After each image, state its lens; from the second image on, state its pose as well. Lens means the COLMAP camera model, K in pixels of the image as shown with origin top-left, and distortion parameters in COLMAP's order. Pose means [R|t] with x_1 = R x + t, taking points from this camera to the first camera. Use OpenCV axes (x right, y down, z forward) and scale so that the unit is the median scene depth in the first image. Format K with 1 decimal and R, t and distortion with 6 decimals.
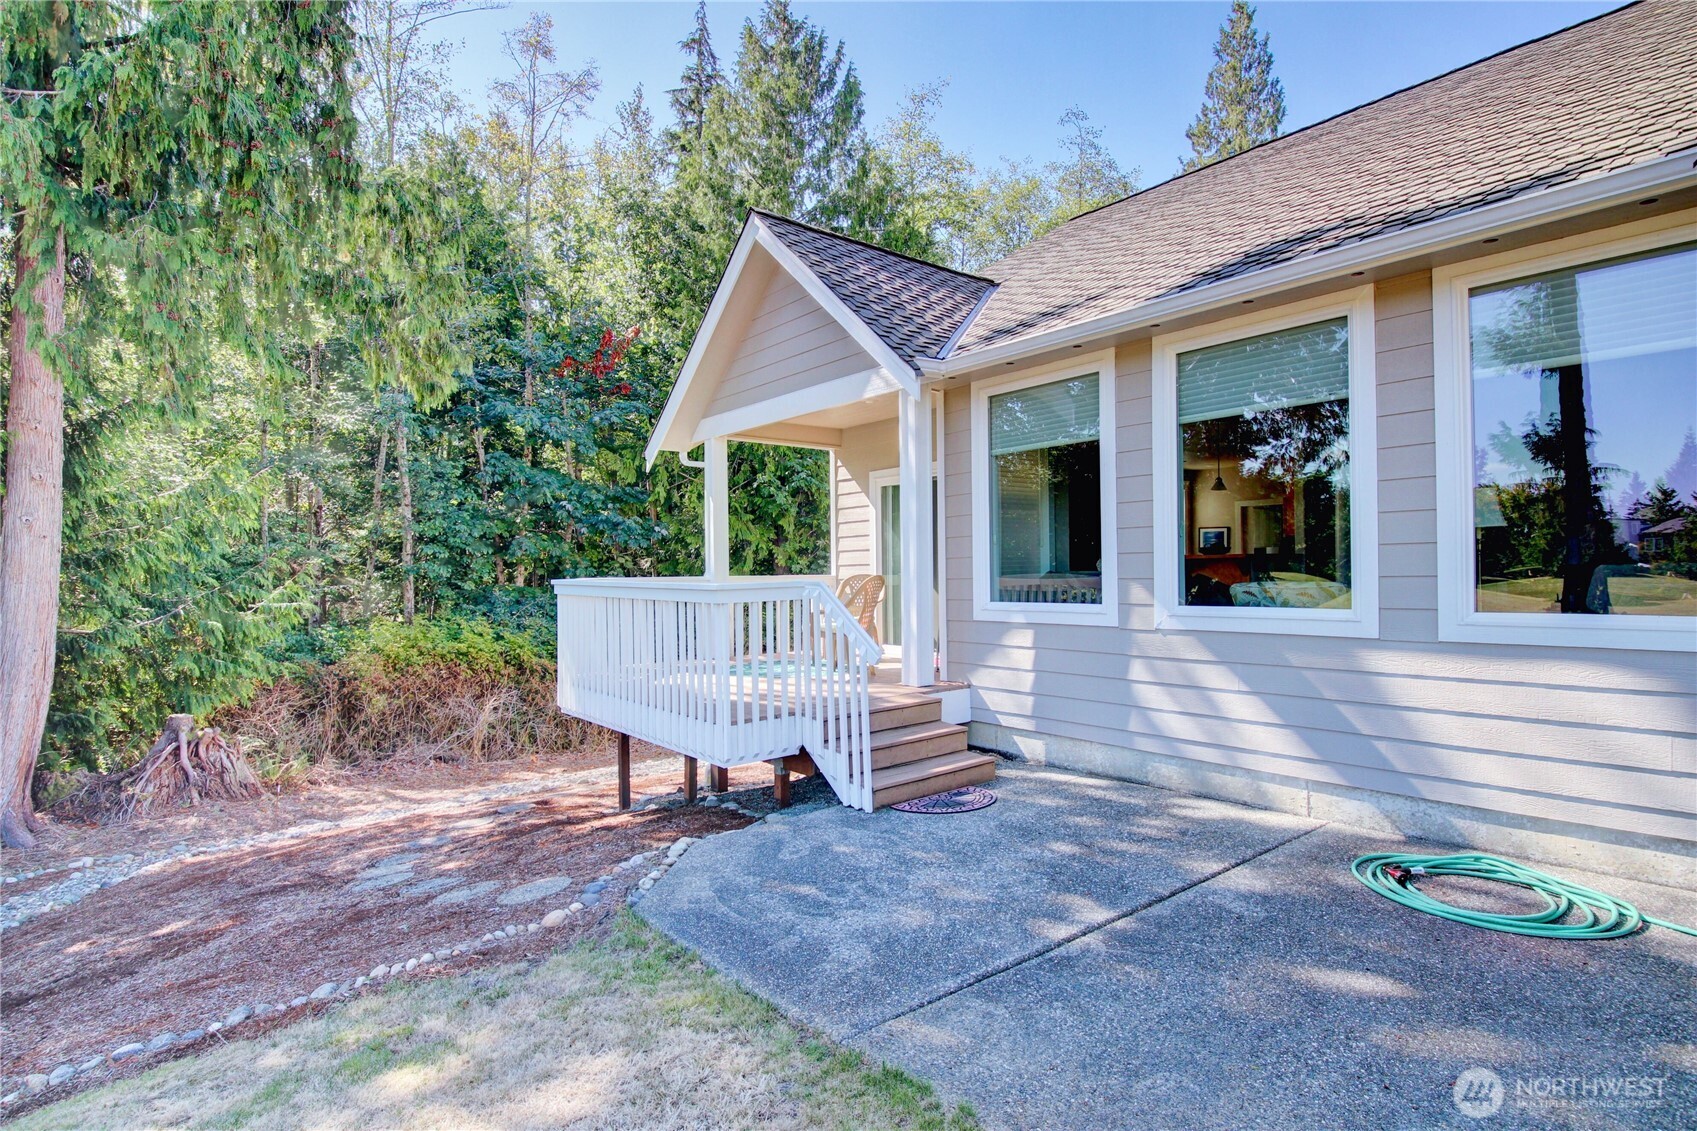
lens RADIAL K [[825.8, 0, 823.6], [0, 825.8, 565.9], [0, 0, 1]] dist [0.002538, -0.026862]
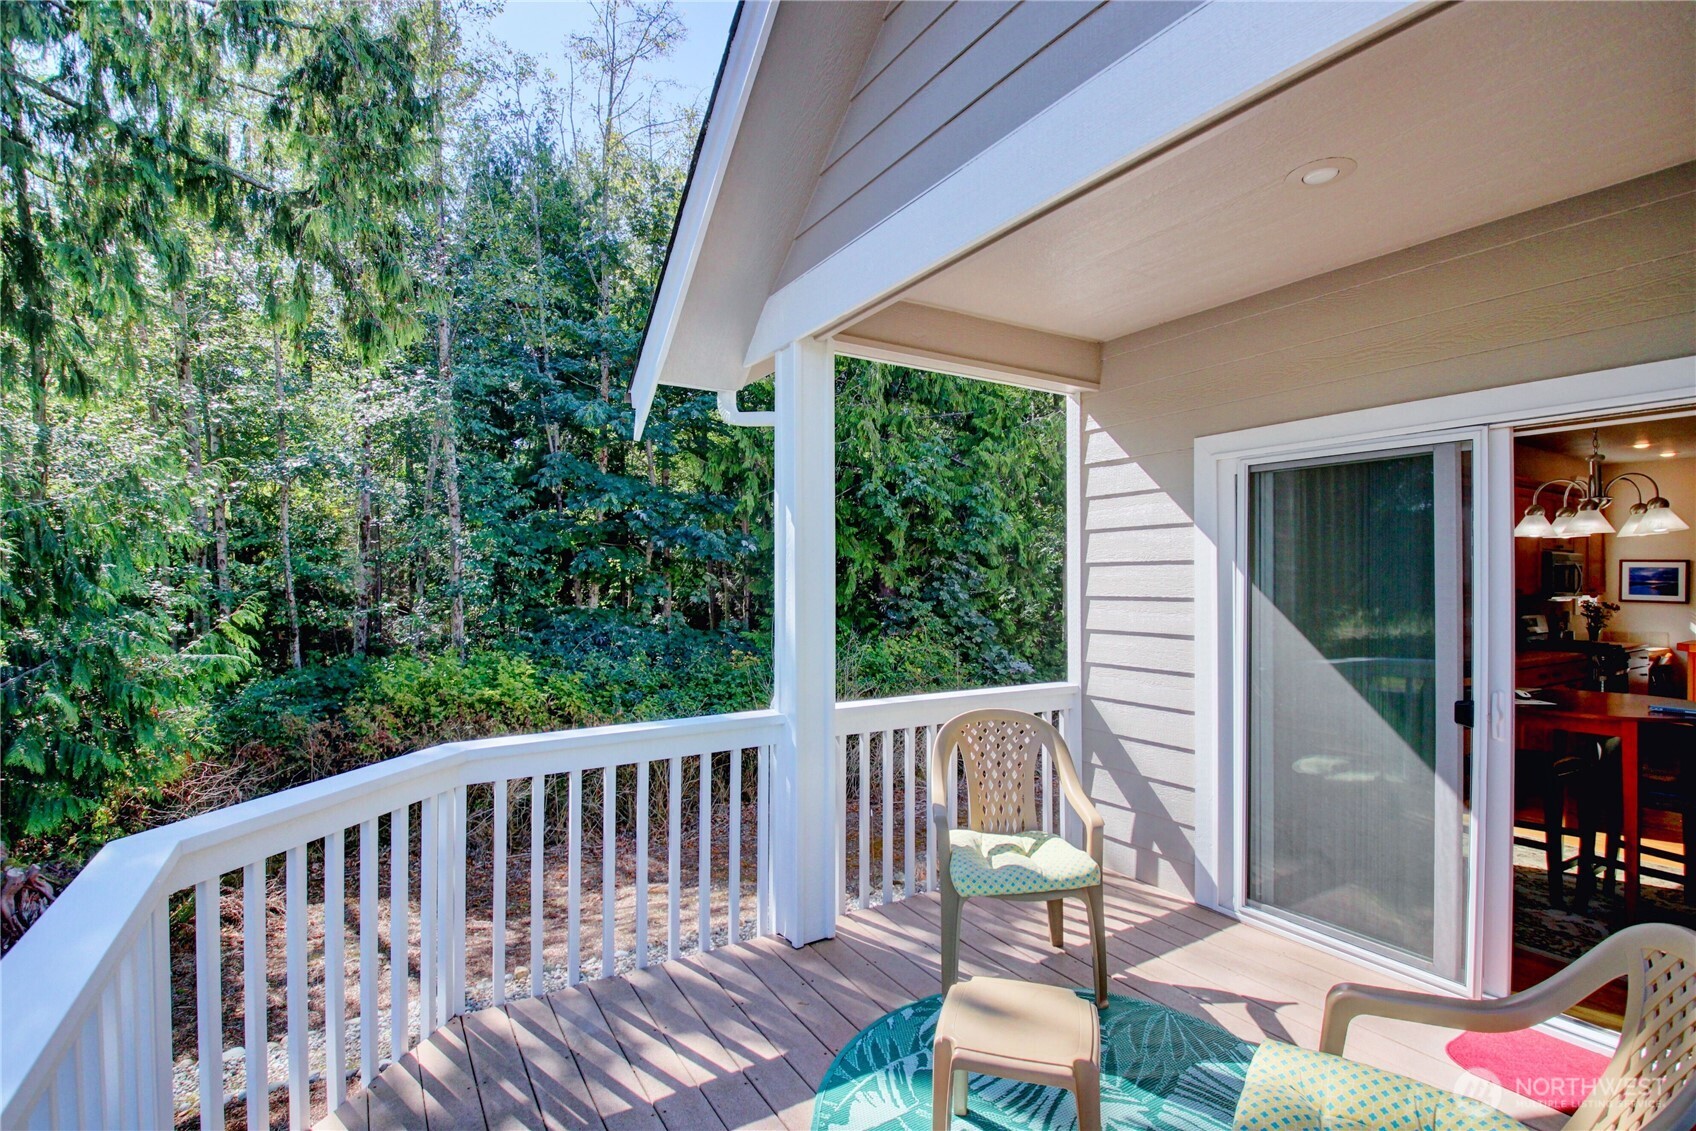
lens RADIAL K [[810.7, 0, 848.0], [0, 810.7, 565.5], [0, 0, 1]] dist [0.000292, -0.000023]
pose [[0.995978, 0.008544, -0.089188, -0.029964], [-0.009719, 0.999872, -0.012746, -0.019380], [0.089068, 0.013562, 0.995933, 0.249436]]
